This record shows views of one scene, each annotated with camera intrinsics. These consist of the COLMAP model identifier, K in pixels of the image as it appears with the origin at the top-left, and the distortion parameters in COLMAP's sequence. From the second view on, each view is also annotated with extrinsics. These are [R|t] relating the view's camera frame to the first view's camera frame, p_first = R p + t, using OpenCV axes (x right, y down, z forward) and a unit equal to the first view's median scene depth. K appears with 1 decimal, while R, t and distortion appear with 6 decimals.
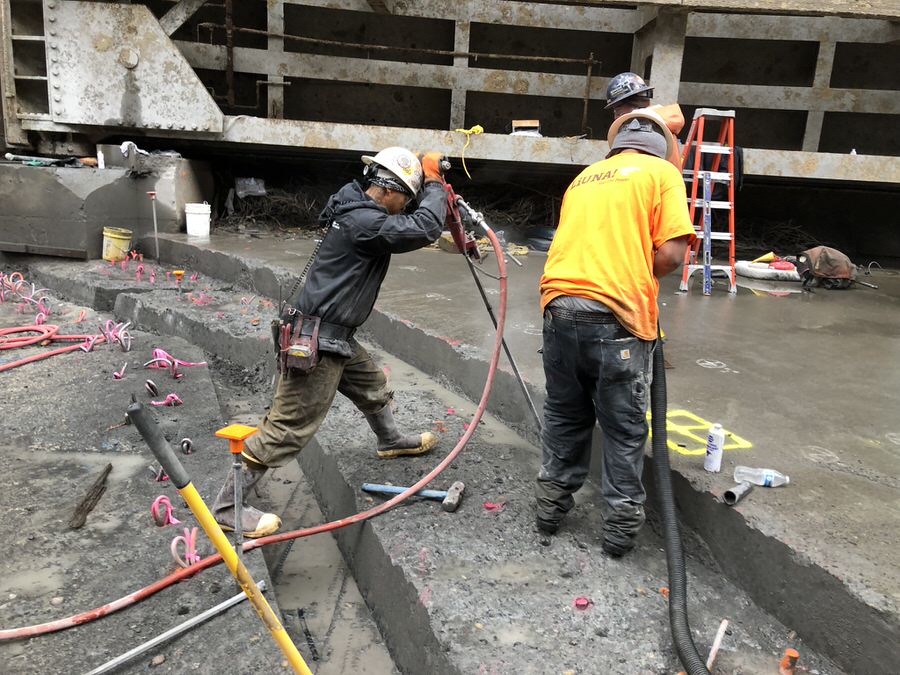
lens RADIAL K [[738.9, 0, 449.4], [0, 738.9, 321.7], [0, 0, 1]] dist [0.029163, -0.010796]
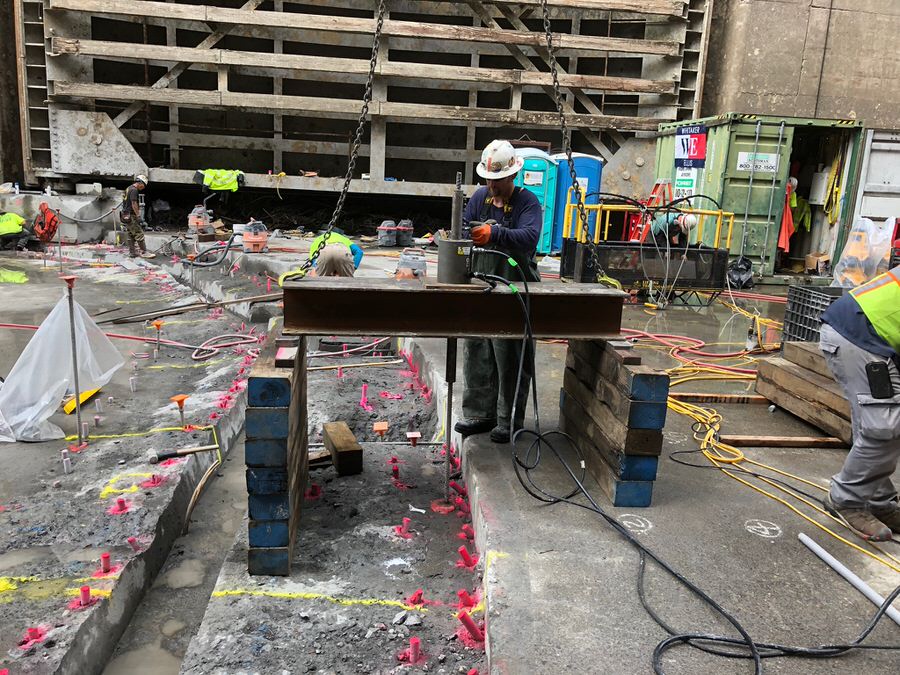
lens RADIAL K [[717.7, 0, 448.0], [0, 717.7, 325.6], [0, 0, 1]] dist [0.000228, -0.002749]
pose [[0.984840, -0.043935, 0.167807, 0.122484], [0.047149, 0.998772, -0.015216, 0.184383], [-0.166932, 0.022897, 0.985703, -0.902708]]
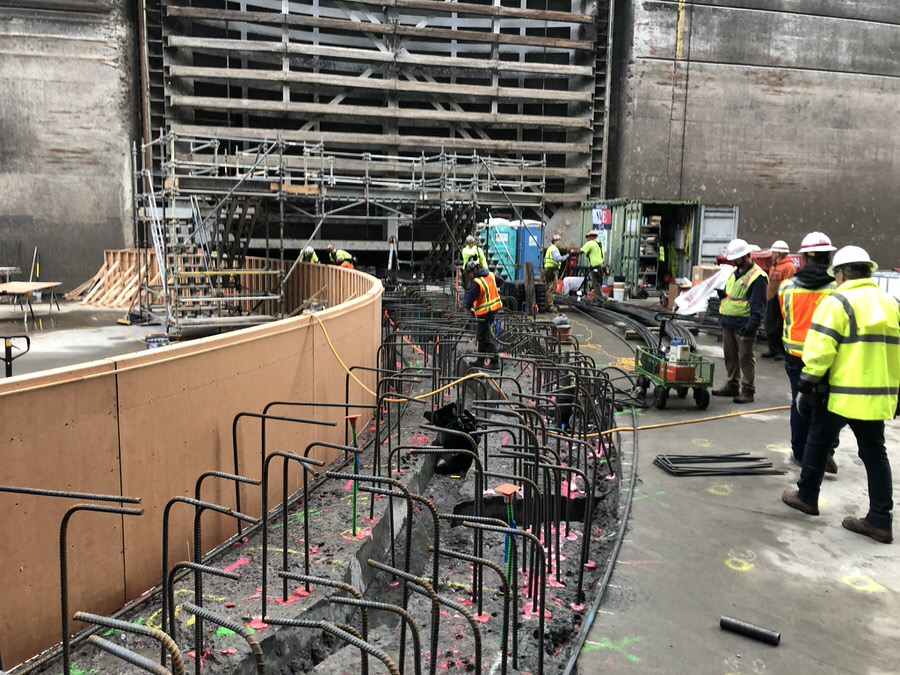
lens RADIAL K [[738.9, 0, 449.4], [0, 738.9, 321.7], [0, 0, 1]] dist [0.029163, -0.010796]
pose [[0.954329, -0.077923, 0.288416, -0.380091], [0.104551, 0.991450, -0.078077, 0.314172], [-0.279866, 0.104666, 0.954317, -1.770351]]
